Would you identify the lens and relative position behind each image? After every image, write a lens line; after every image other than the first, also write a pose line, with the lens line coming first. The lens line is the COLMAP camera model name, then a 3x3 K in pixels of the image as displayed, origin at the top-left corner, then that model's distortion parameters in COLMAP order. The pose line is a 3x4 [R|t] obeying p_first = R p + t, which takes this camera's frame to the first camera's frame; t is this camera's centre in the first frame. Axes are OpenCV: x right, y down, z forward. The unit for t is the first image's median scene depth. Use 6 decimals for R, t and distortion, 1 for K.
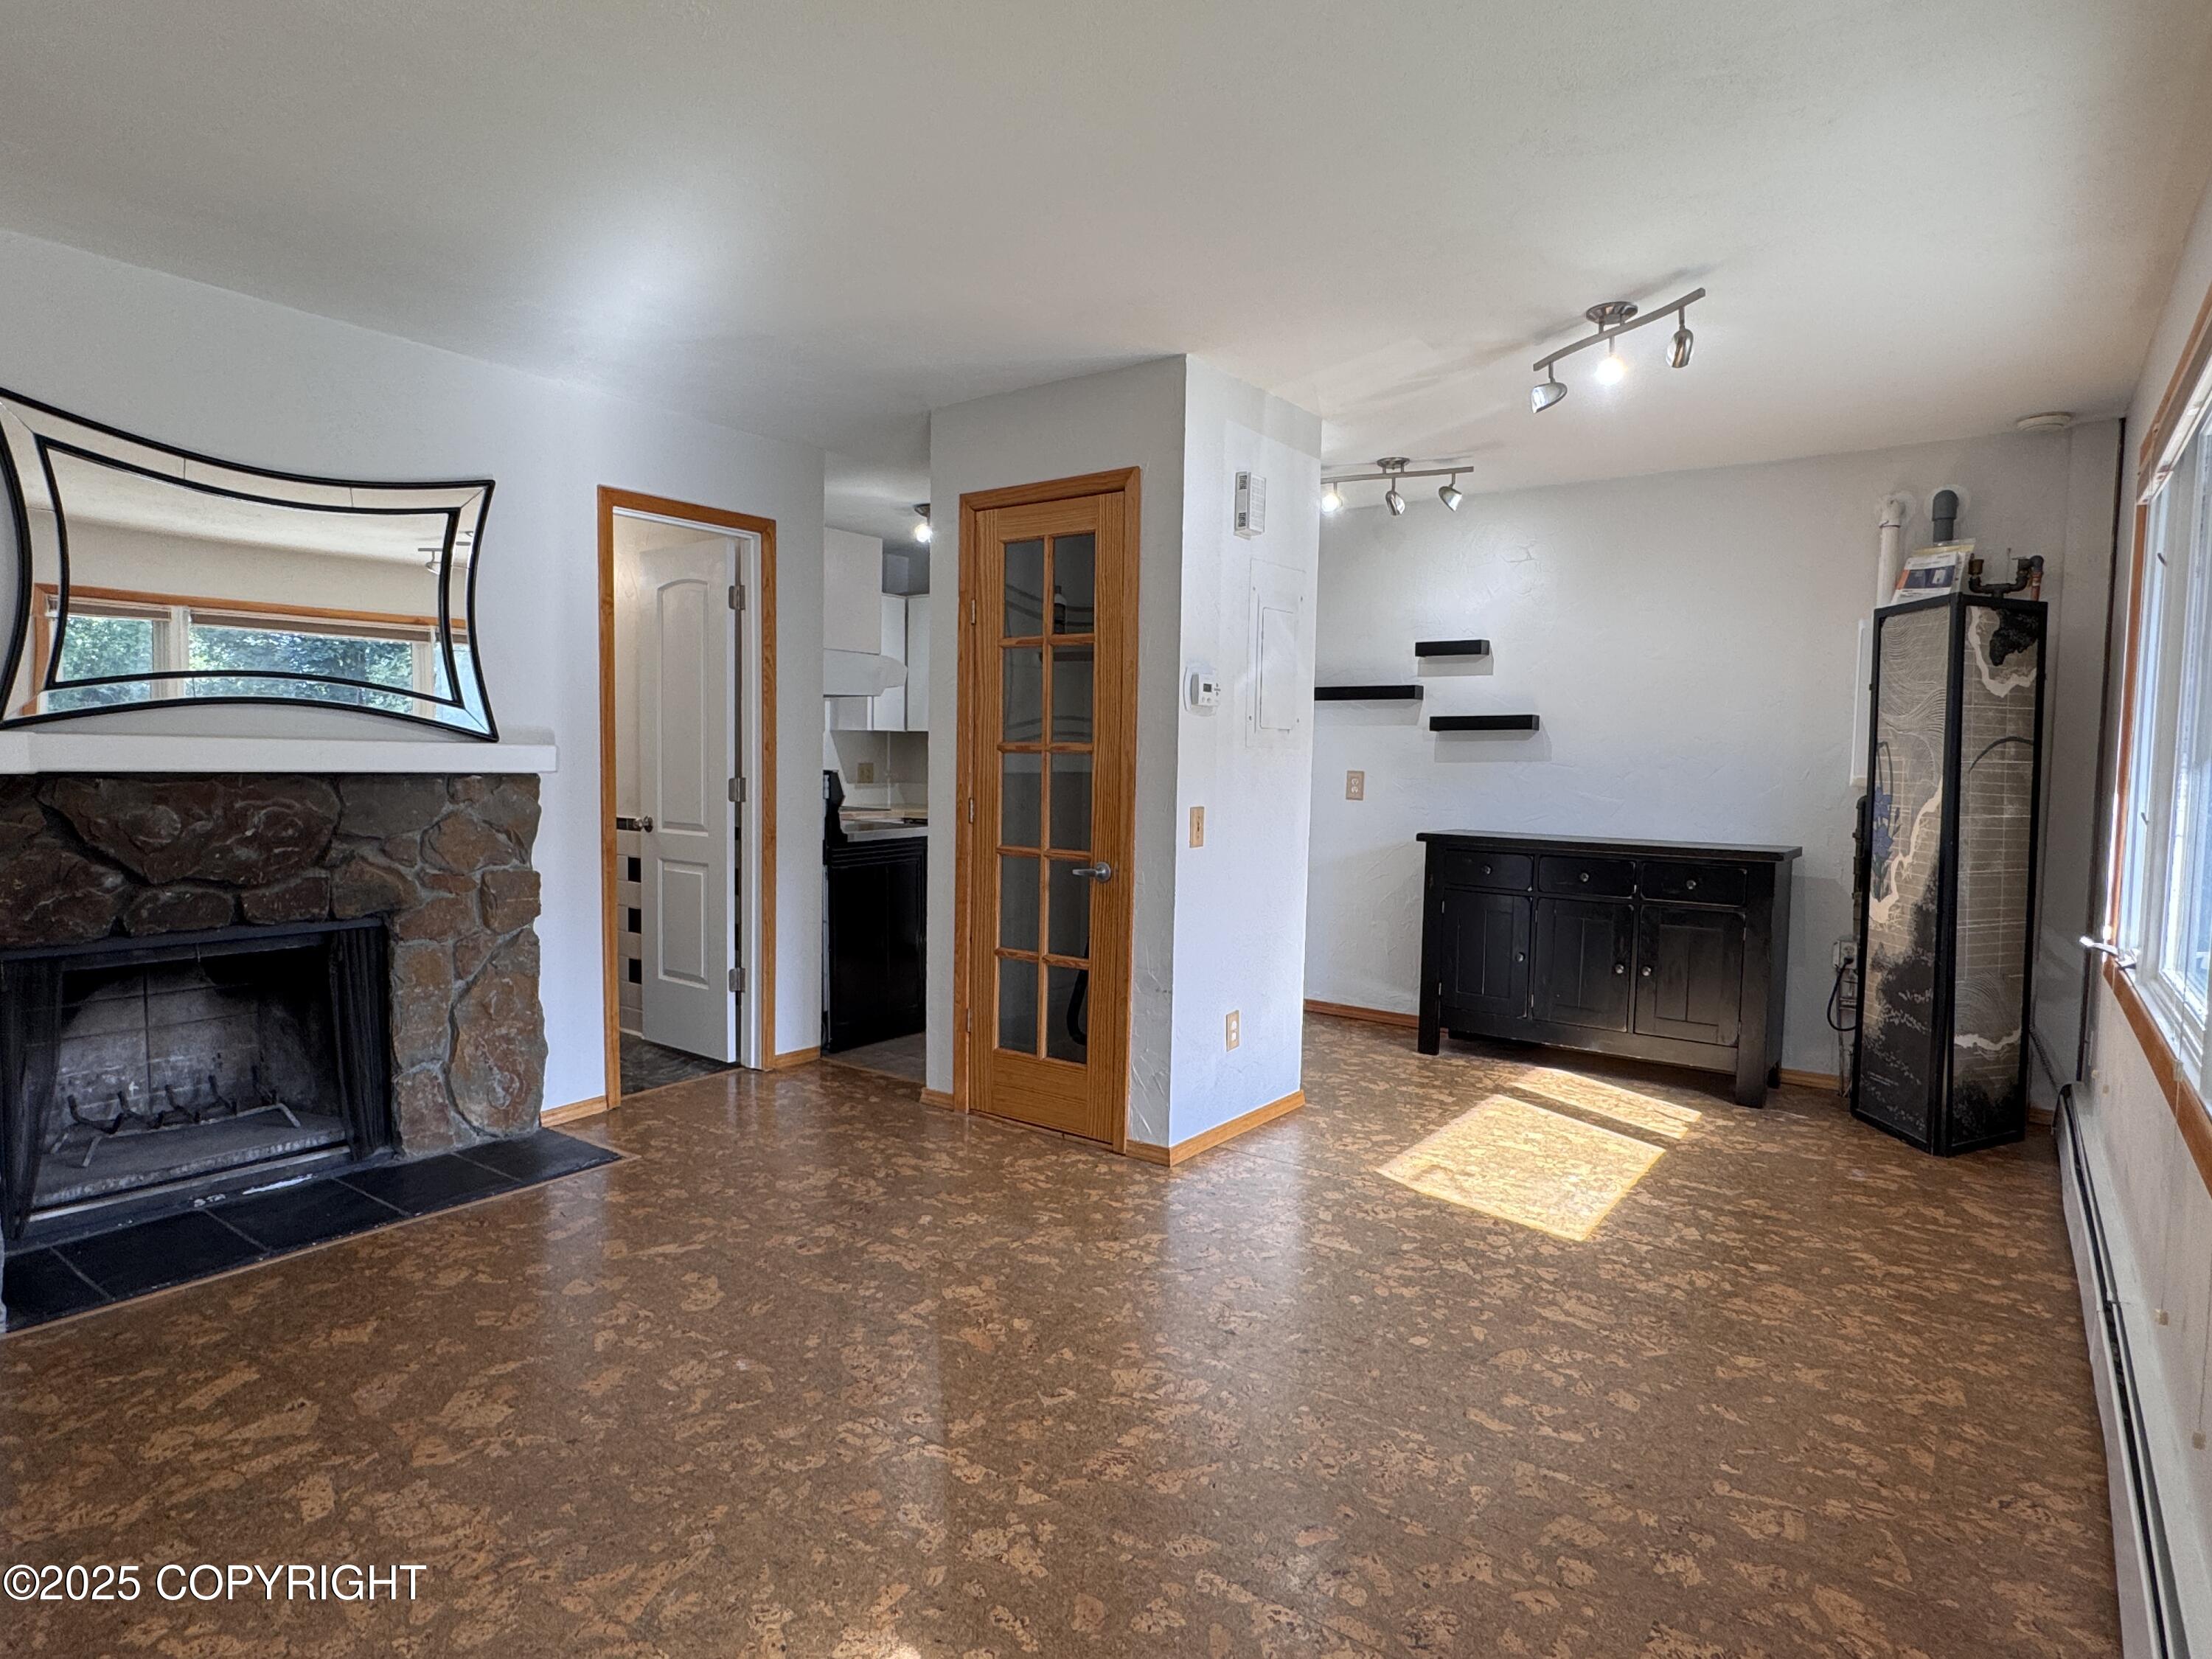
lens RADIAL K [[1232.6, 0, 1106.8], [0, 1232.6, 836.1], [0, 0, 1]] dist [-0.000360, 0.000570]
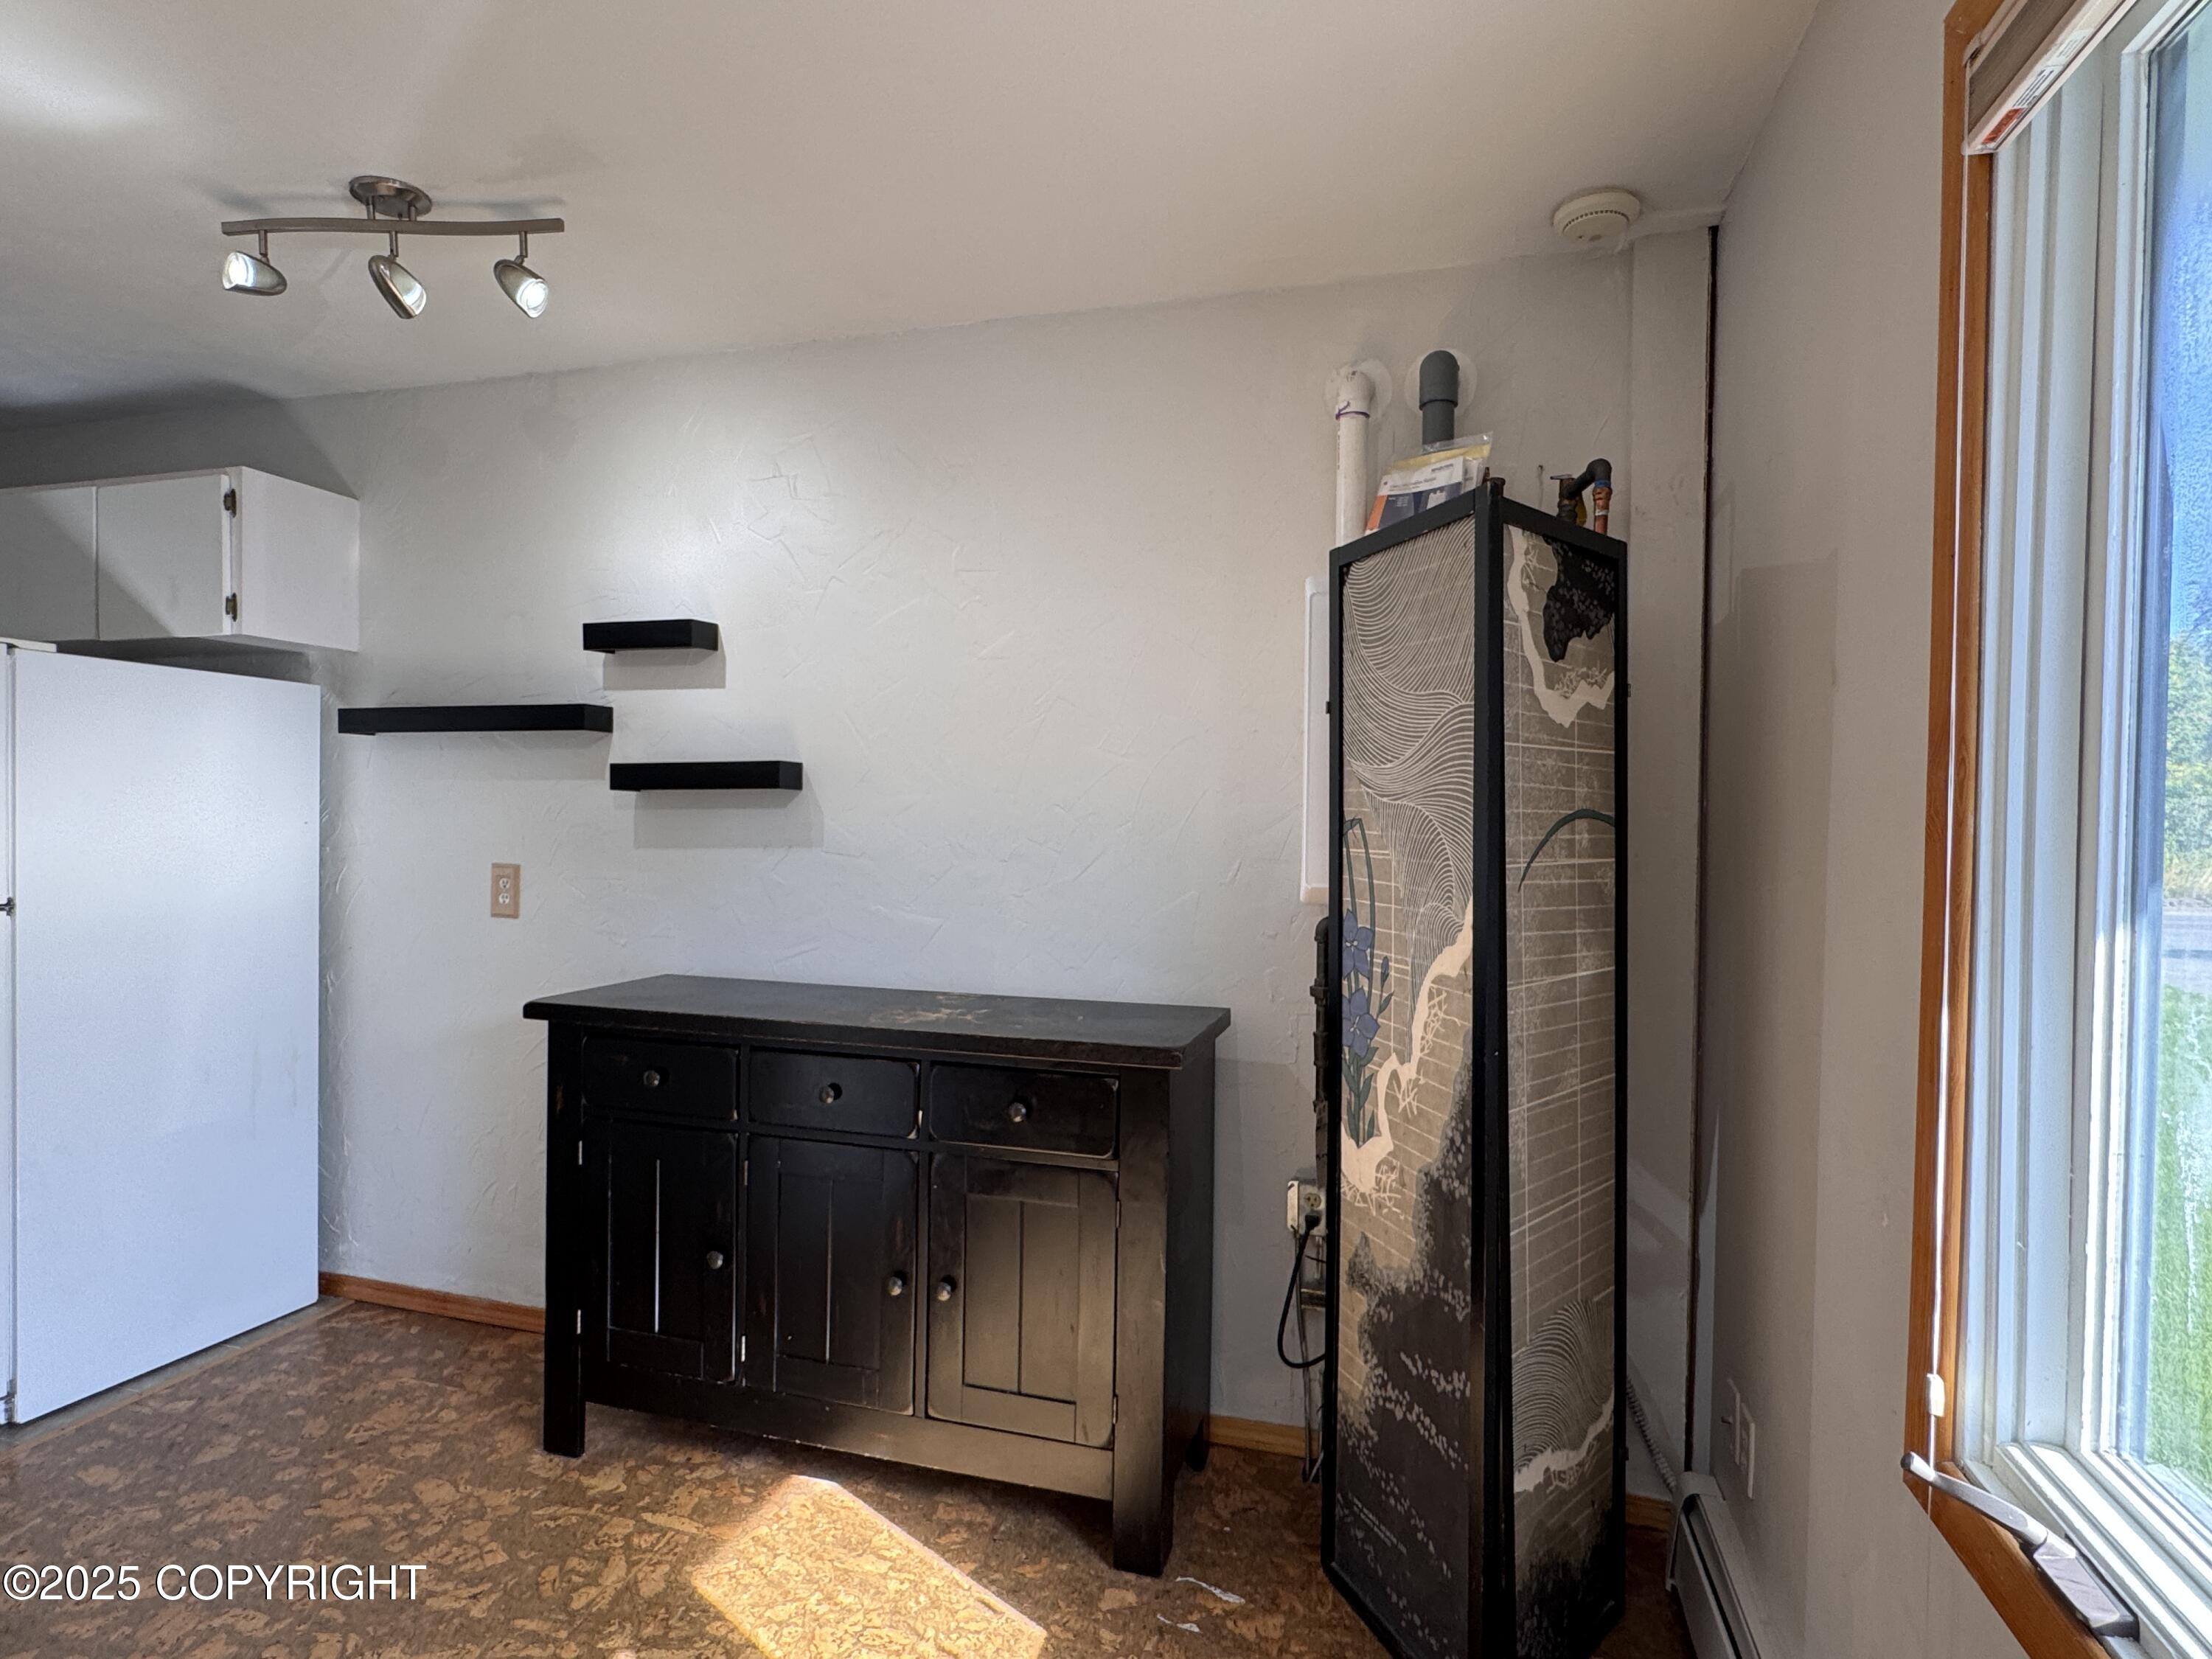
lens RADIAL K [[1159.0, 0, 1100.2], [0, 1159.0, 834.8], [0, 0, 1]] dist [-0.002910, -0.000675]
pose [[0.941931, -0.011573, 0.335606, 0.412258], [0.025411, 0.998997, -0.036870, -0.060120], [-0.334842, 0.043257, 0.941281, 0.651302]]
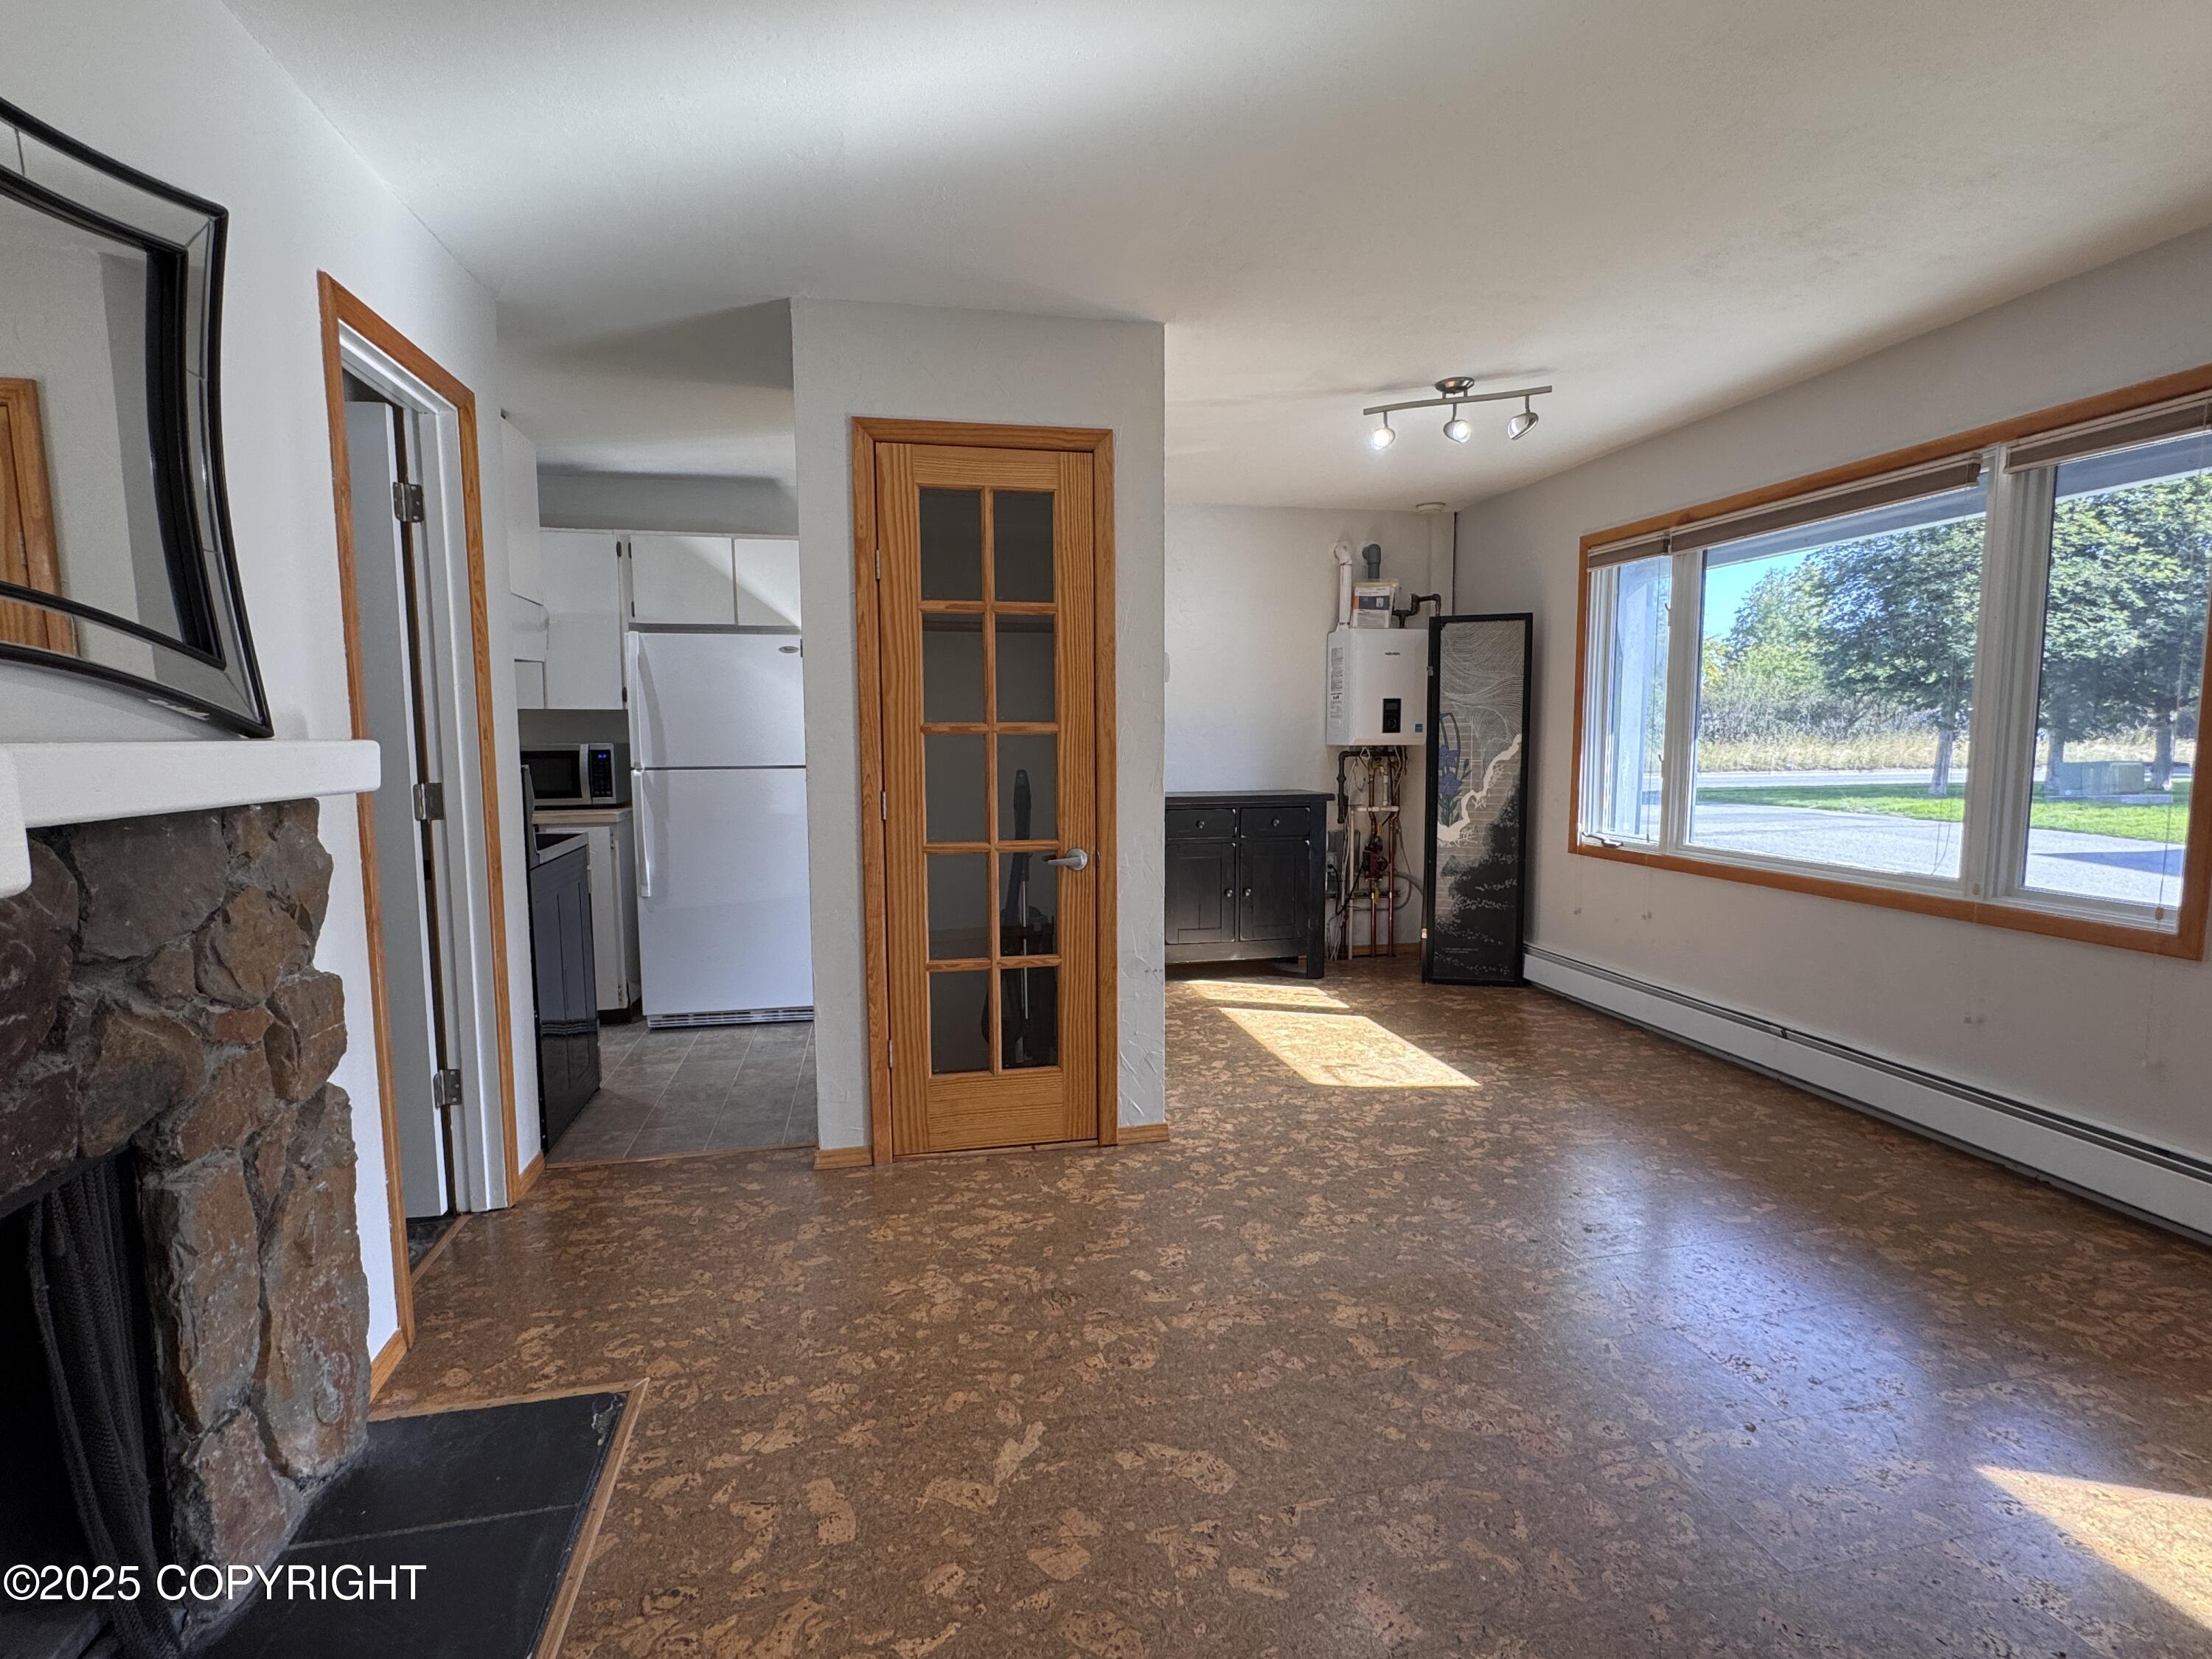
lens RADIAL K [[1058.3, 0, 1105.2], [0, 1058.3, 836.3], [0, 0, 1]] dist [-0.002449, 0.000646]
pose [[0.665165, -0.093828, 0.740778, -0.579621], [0.065548, 0.995581, 0.067244, -0.040991], [-0.743814, 0.003828, 0.668376, 0.437882]]
